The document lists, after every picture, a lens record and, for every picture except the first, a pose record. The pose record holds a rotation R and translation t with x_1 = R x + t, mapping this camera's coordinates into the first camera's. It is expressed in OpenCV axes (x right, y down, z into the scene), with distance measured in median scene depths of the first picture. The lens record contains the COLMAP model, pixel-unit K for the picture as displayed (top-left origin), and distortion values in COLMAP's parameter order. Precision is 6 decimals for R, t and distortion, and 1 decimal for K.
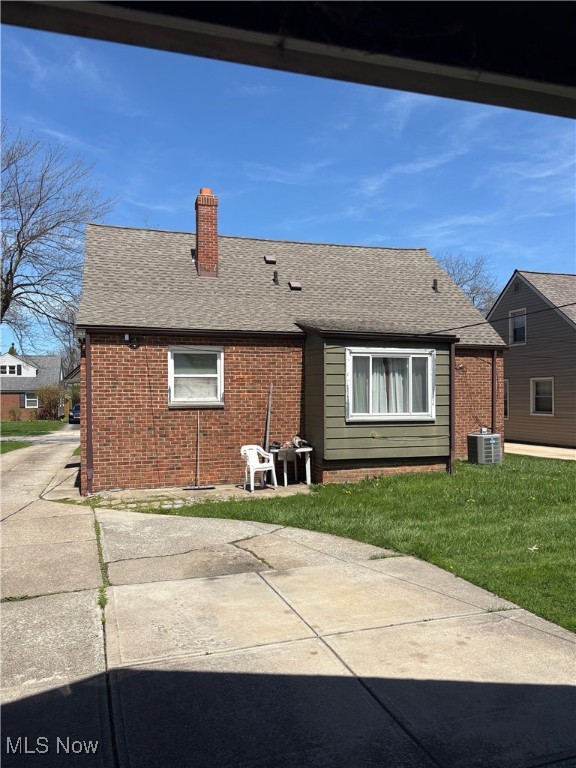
lens RADIAL K [[572.8, 0, 288.0], [0, 572.8, 383.9], [0, 0, 1]] dist [0.061457, -0.043548]
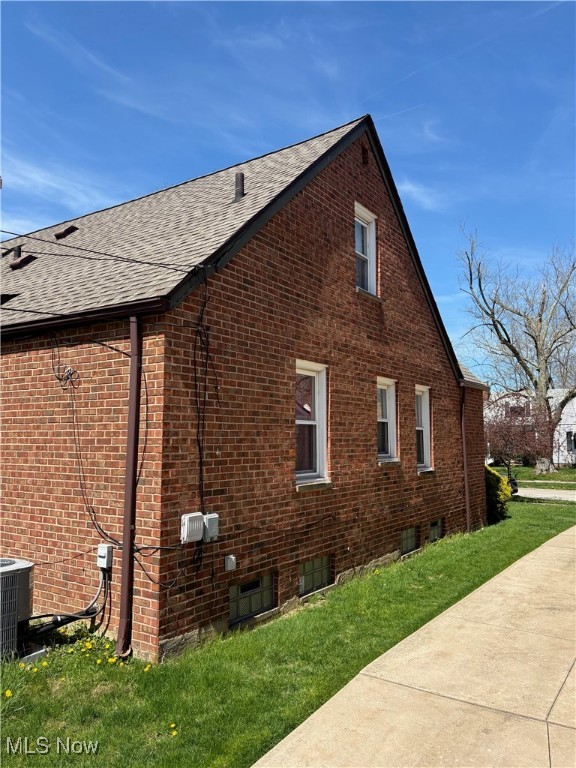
lens RADIAL K [[572.8, 0, 288.1], [0, 572.8, 383.4], [0, 0, 1]] dist [0.061457, -0.043548]
pose [[0.620553, -0.080119, -0.780060, 0.676505], [0.001615, 0.994895, -0.100900, 0.016176], [0.784162, 0.061354, 0.617515, 0.862675]]
